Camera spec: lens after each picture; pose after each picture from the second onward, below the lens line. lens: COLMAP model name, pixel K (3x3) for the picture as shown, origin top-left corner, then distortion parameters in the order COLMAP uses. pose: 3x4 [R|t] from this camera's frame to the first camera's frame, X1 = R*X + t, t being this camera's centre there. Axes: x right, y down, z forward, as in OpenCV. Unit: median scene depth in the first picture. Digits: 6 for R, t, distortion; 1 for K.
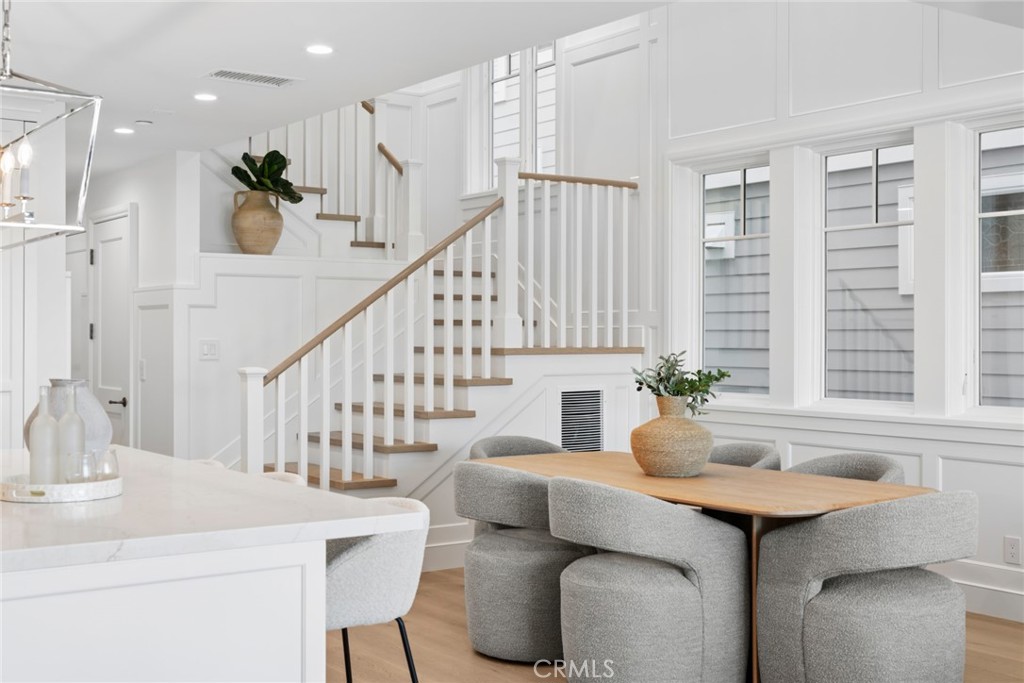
lens RADIAL K [[1208.2, 0, 511.9], [0, 1208.2, 341.7], [0, 0, 1]] dist [0.017490, 0.000000]
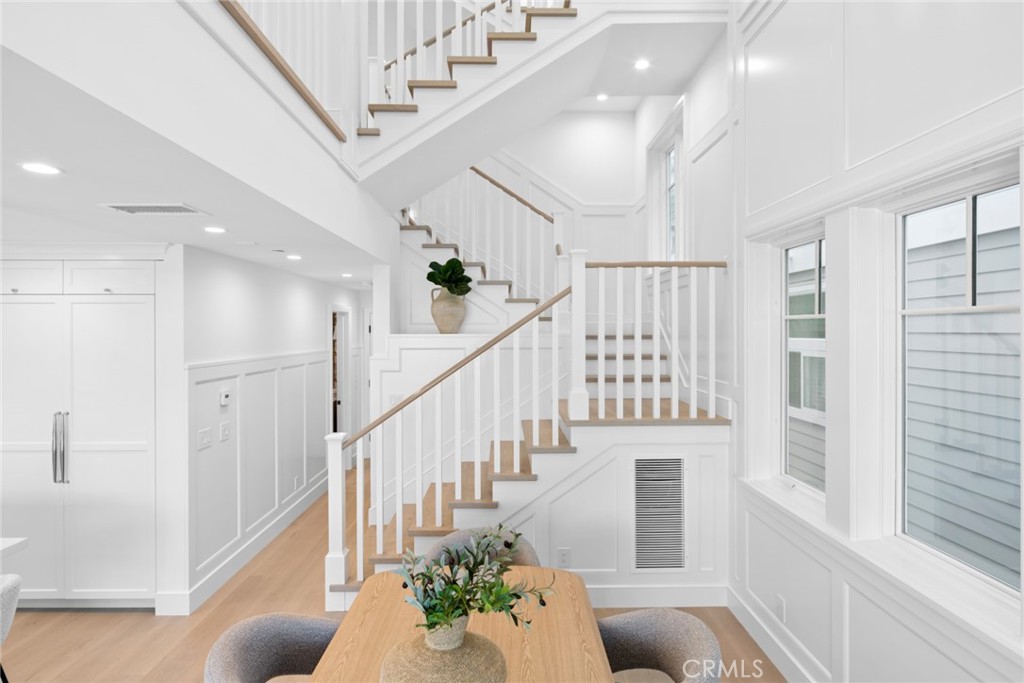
lens RADIAL K [[547.8, 0, 512.3], [0, 547.8, 334.2], [0, 0, 1]] dist [0.004581, -0.000225]
pose [[0.832534, -0.000913, -0.553973, 0.218773], [-0.000162, 0.999998, -0.001893, -0.069548], [0.553974, 0.001665, 0.832533, 0.514966]]
